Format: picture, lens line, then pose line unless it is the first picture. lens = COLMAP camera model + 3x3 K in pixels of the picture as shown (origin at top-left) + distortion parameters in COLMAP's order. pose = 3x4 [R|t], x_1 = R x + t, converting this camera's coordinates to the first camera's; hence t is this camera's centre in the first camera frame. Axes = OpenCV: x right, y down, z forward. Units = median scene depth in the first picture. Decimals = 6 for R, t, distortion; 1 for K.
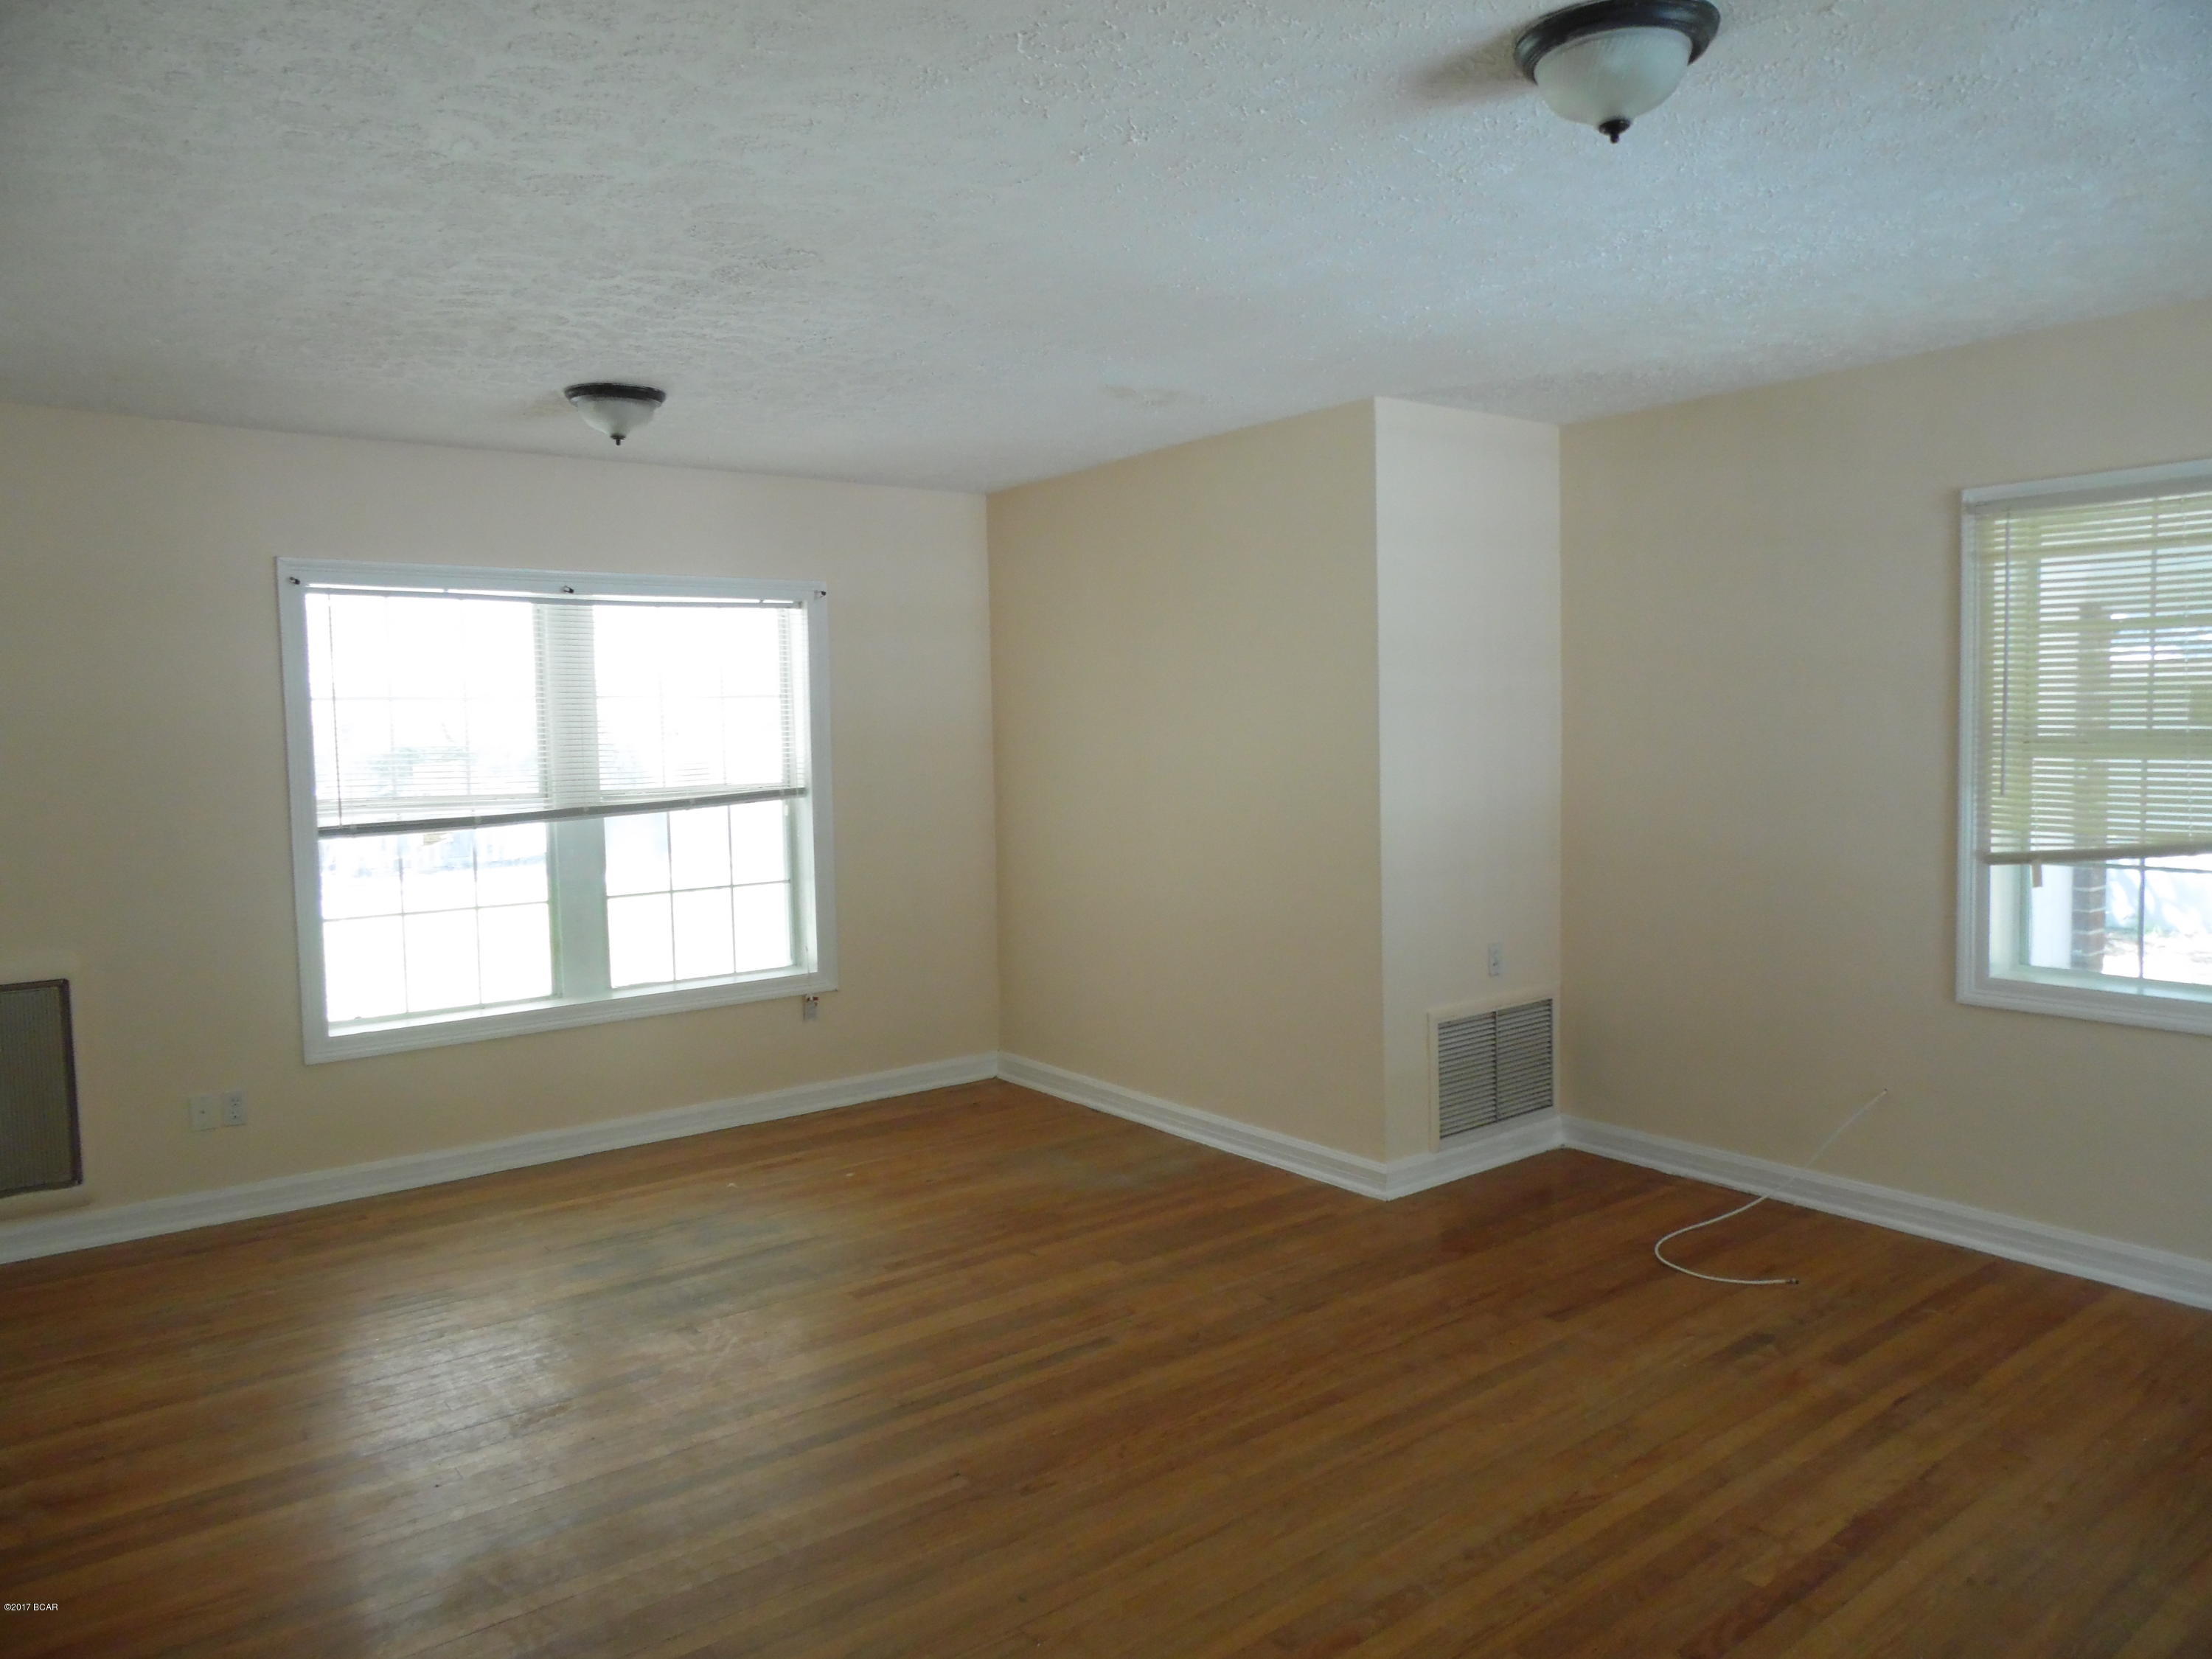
lens RADIAL K [[1506.3, 0, 1095.0], [0, 1506.3, 822.7], [0, 0, 1]] dist [-0.008248, -0.001317]
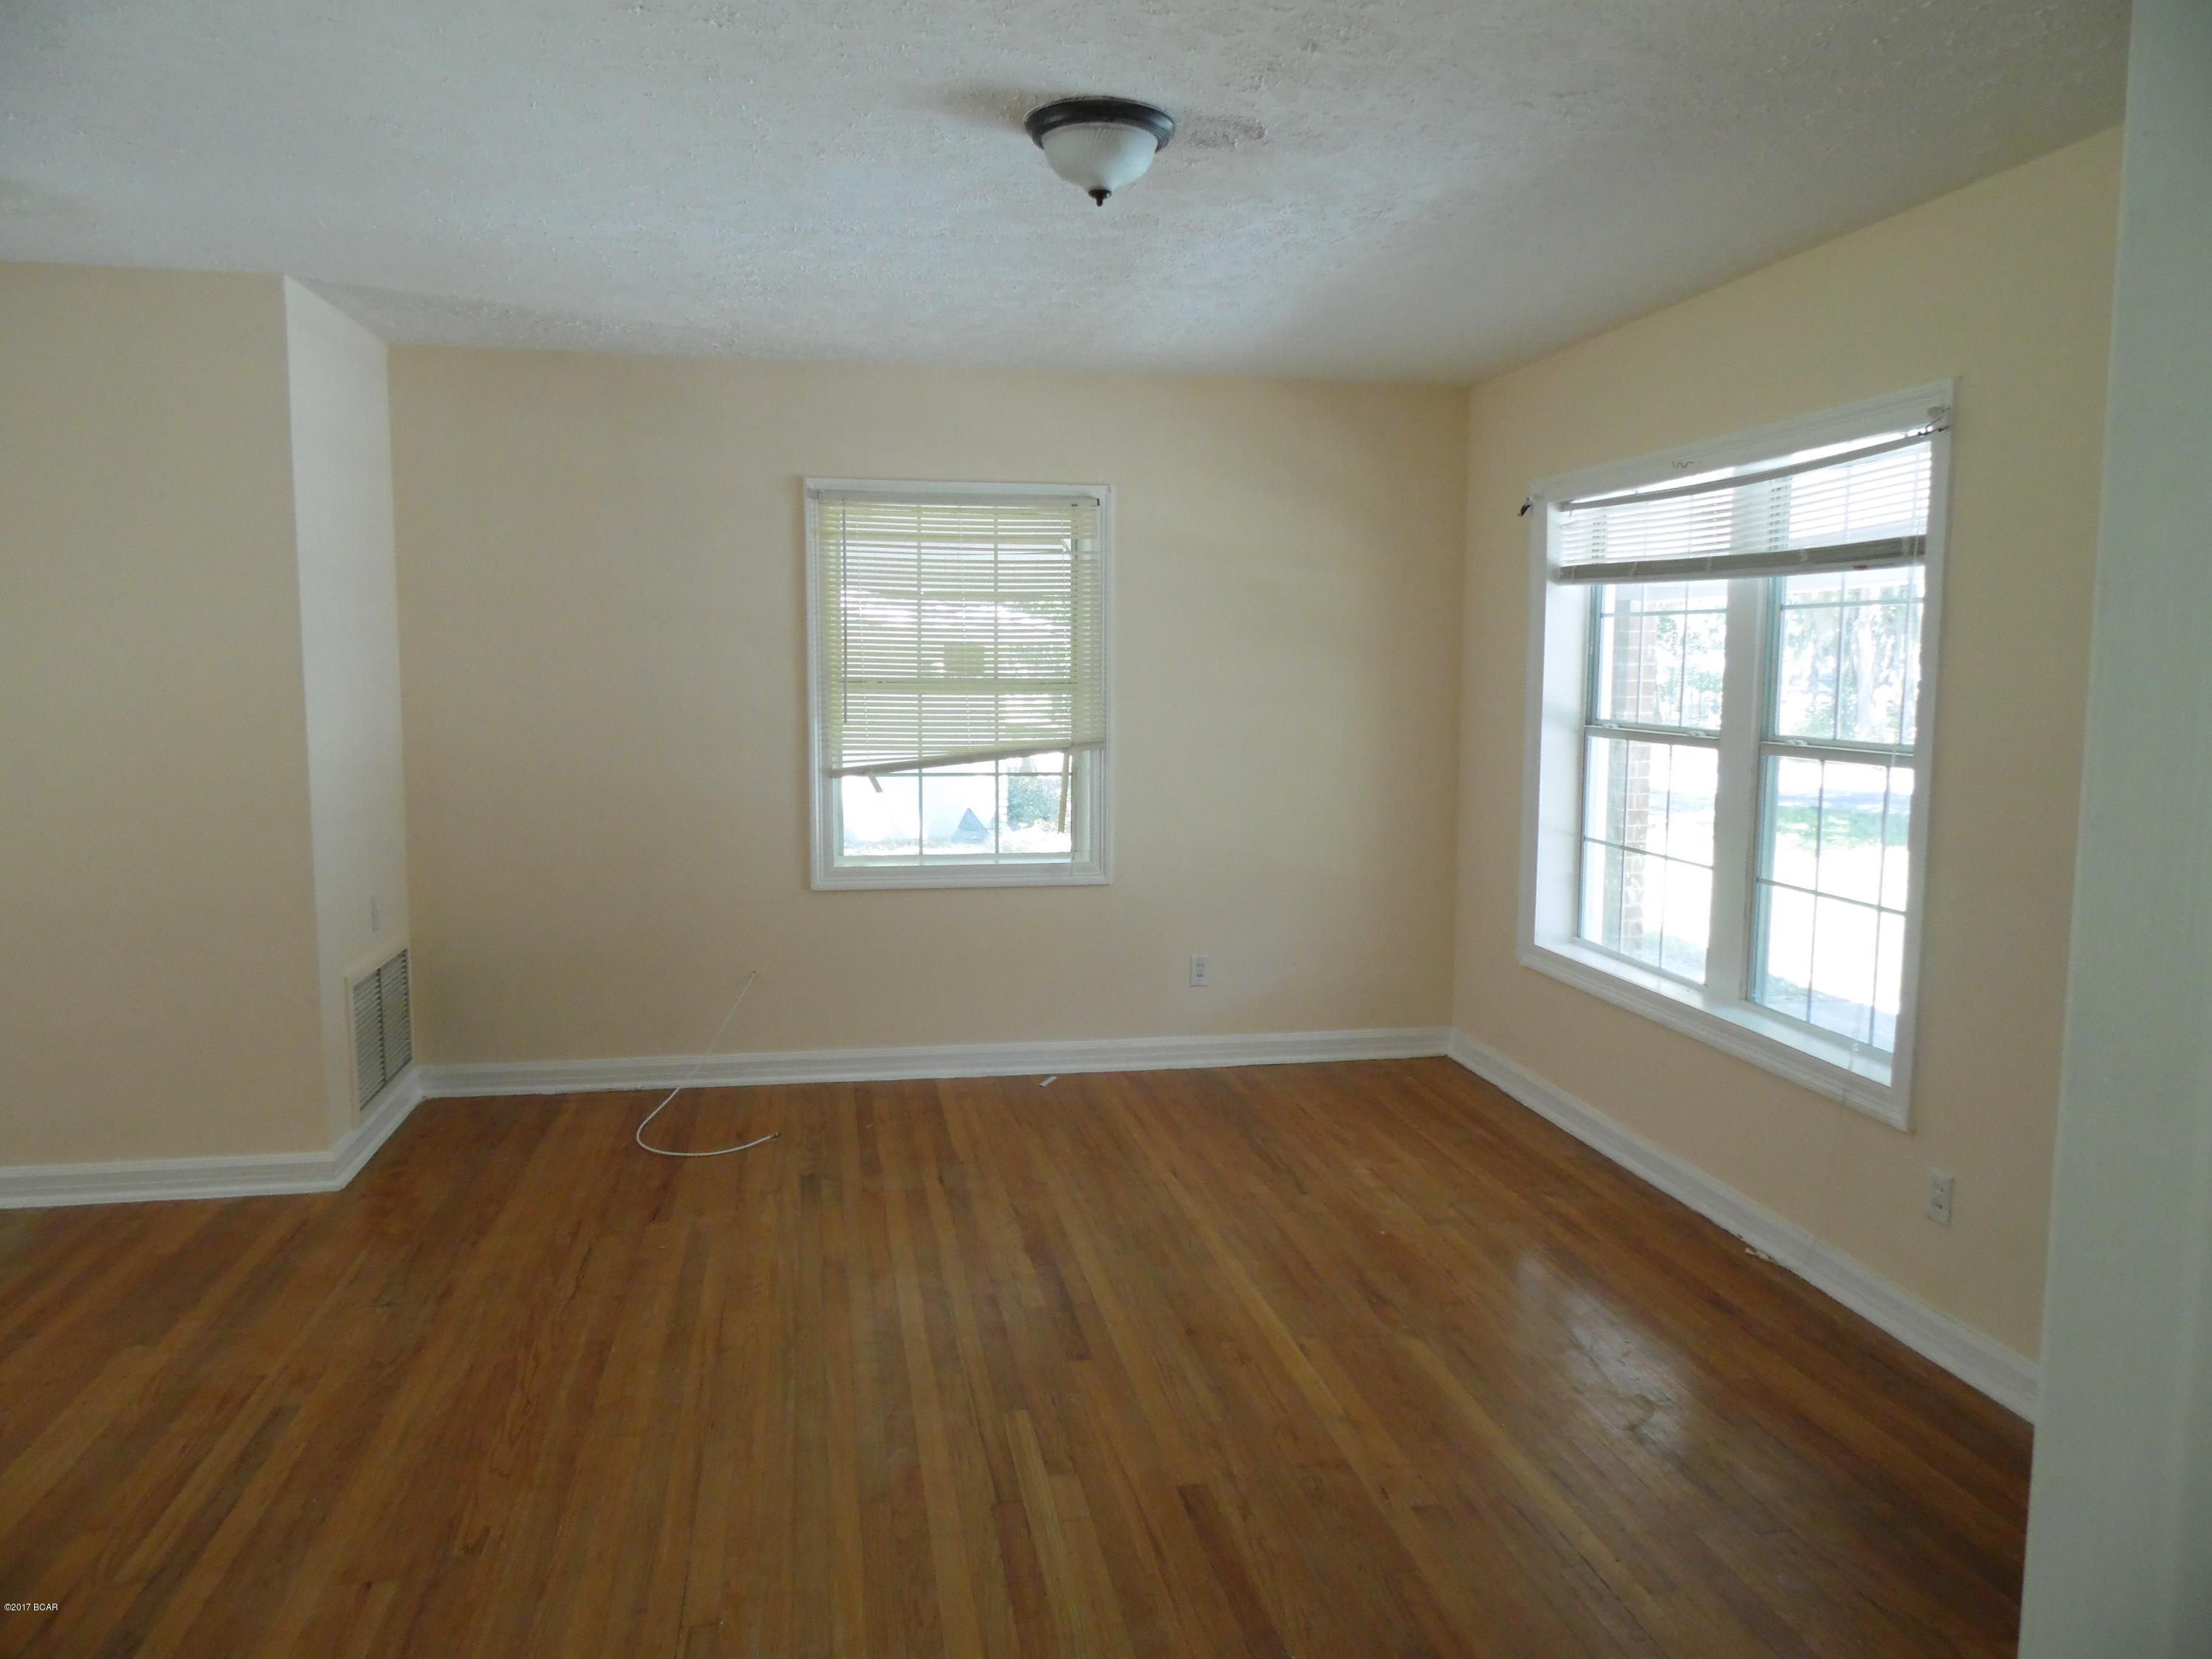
lens RADIAL K [[1506.3, 0, 1095.0], [0, 1506.3, 822.7], [0, 0, 1]] dist [-0.008248, -0.001317]
pose [[0.452844, -0.066957, 0.889072, -0.455713], [0.046241, 0.997598, 0.051577, 0.010429], [-0.890390, 0.017755, 0.454852, 0.231159]]
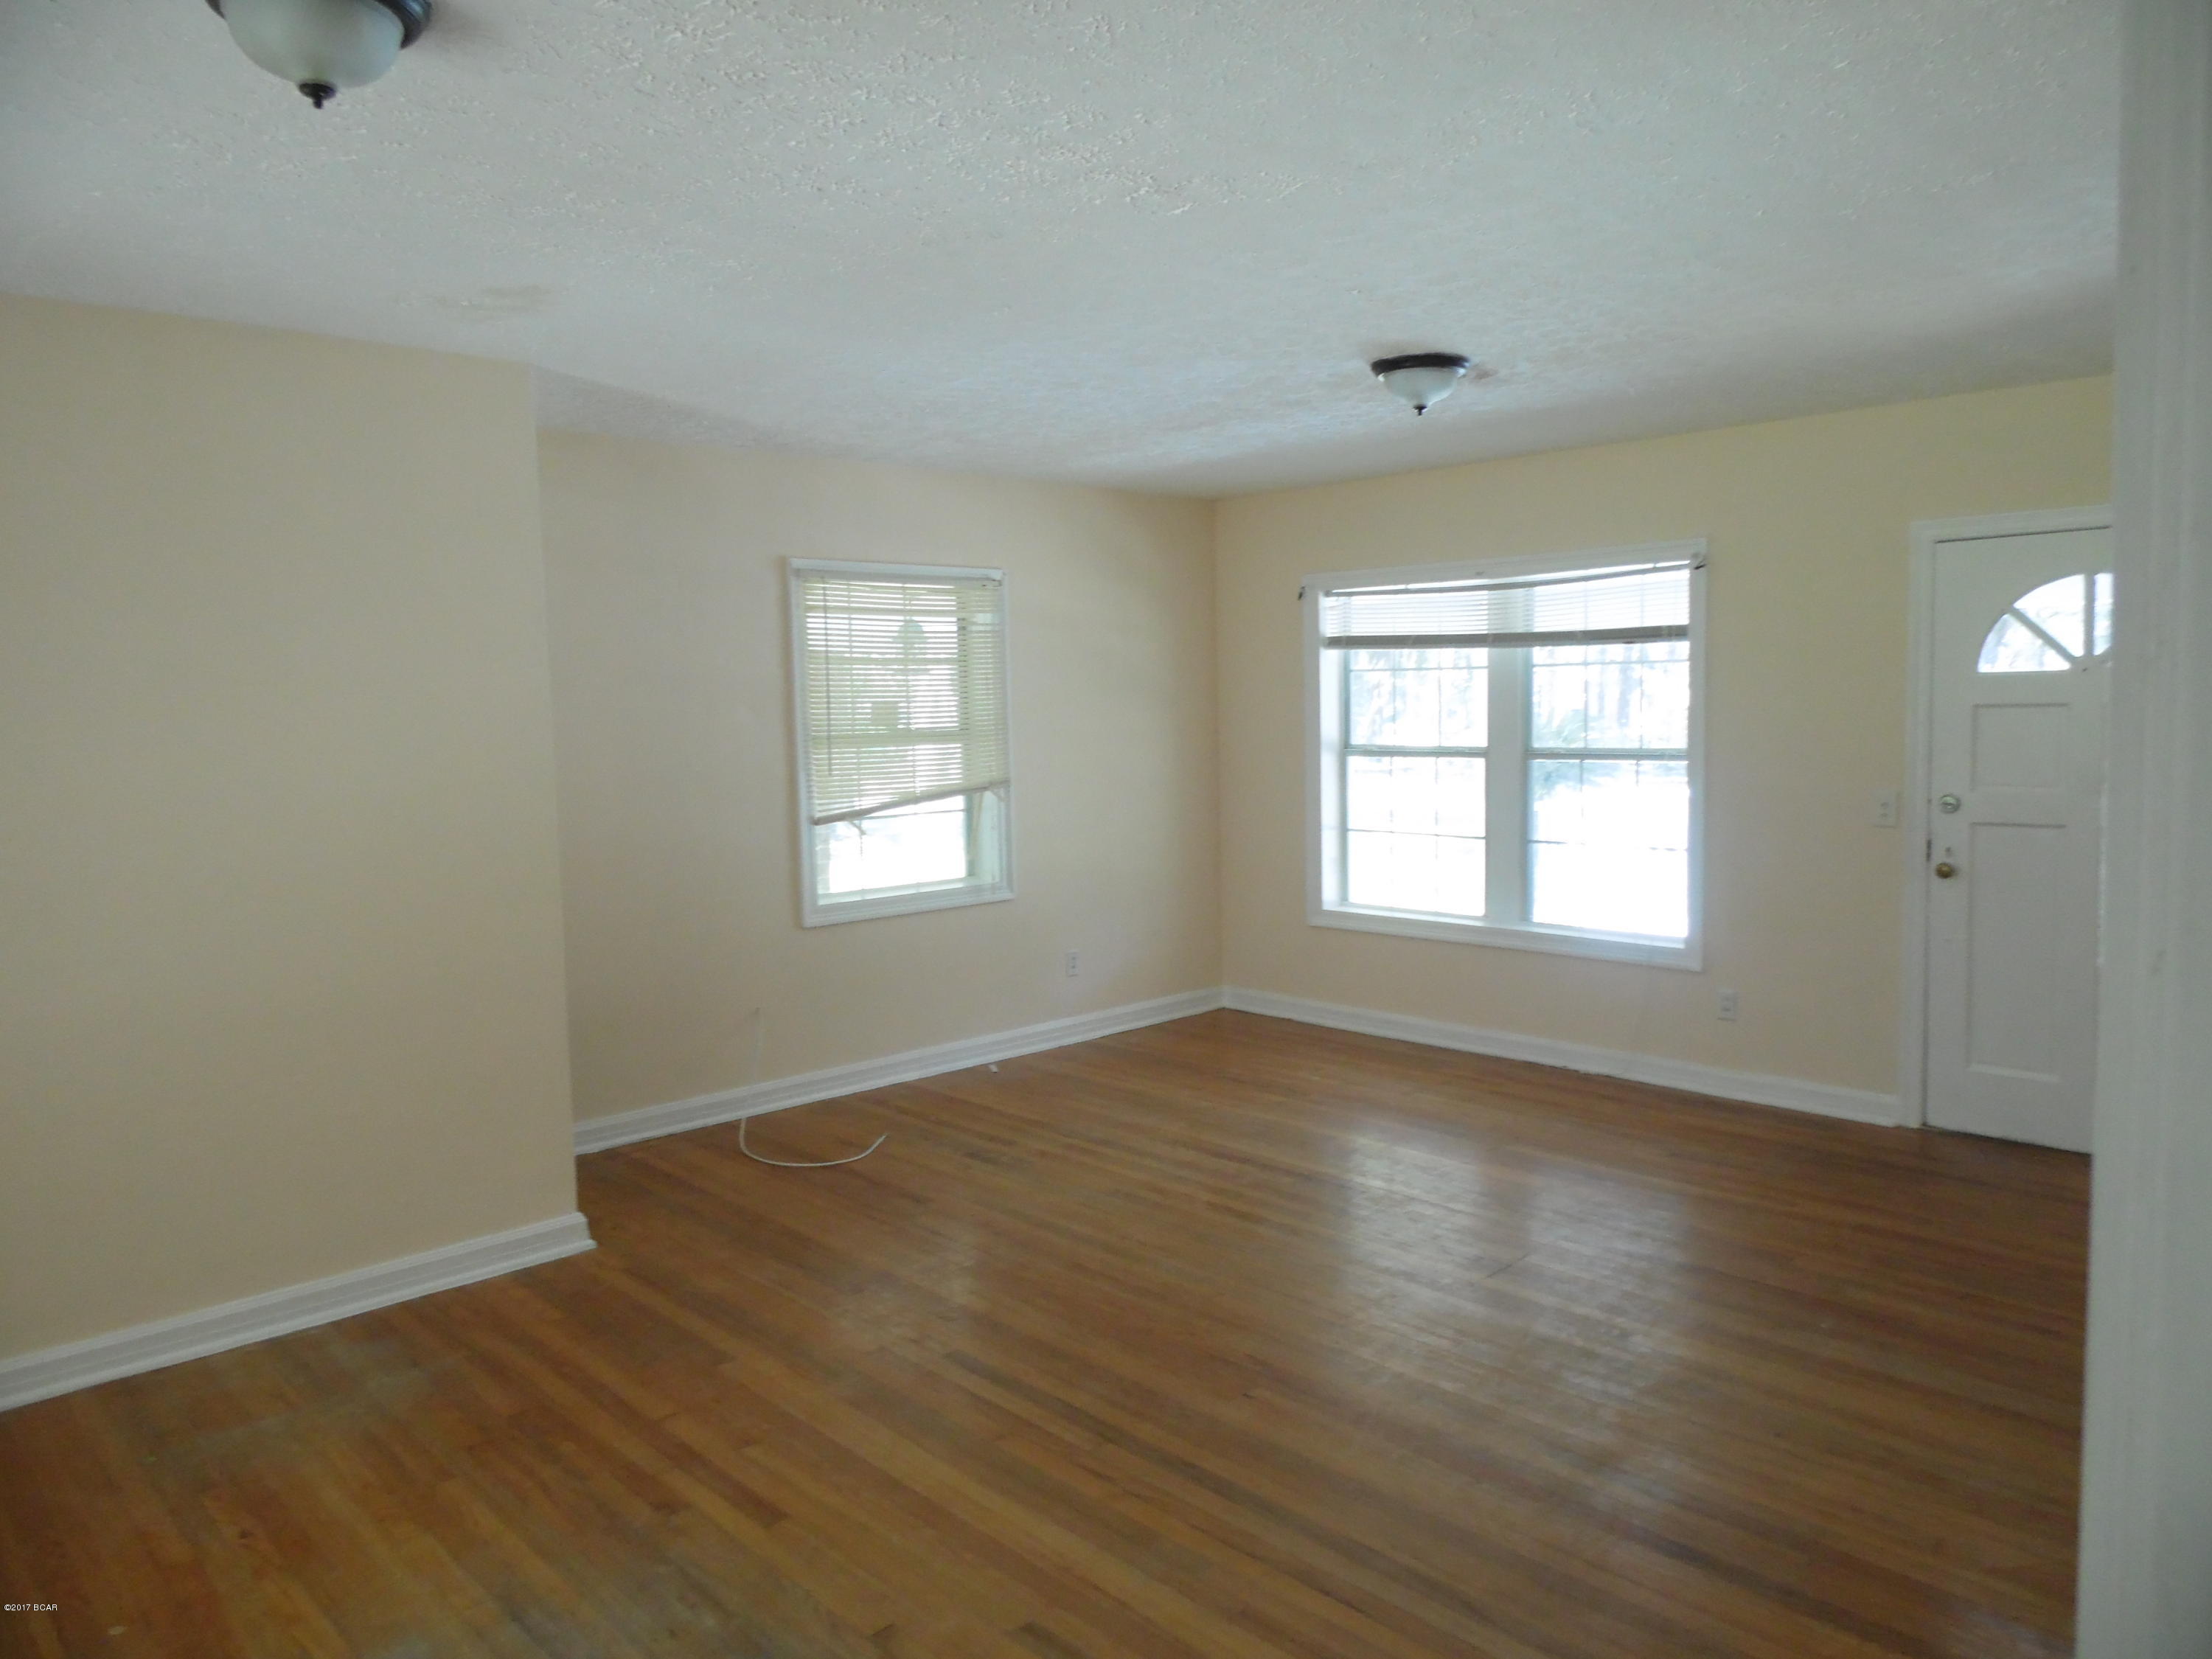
lens RADIAL K [[1506.3, 0, 1095.0], [0, 1506.3, 822.7], [0, 0, 1]] dist [-0.008248, -0.001317]
pose [[-0.104373, -0.053176, 0.993116, -0.876283], [0.095450, 0.993424, 0.063224, -0.040796], [-0.989947, 0.101392, -0.098611, 0.911559]]
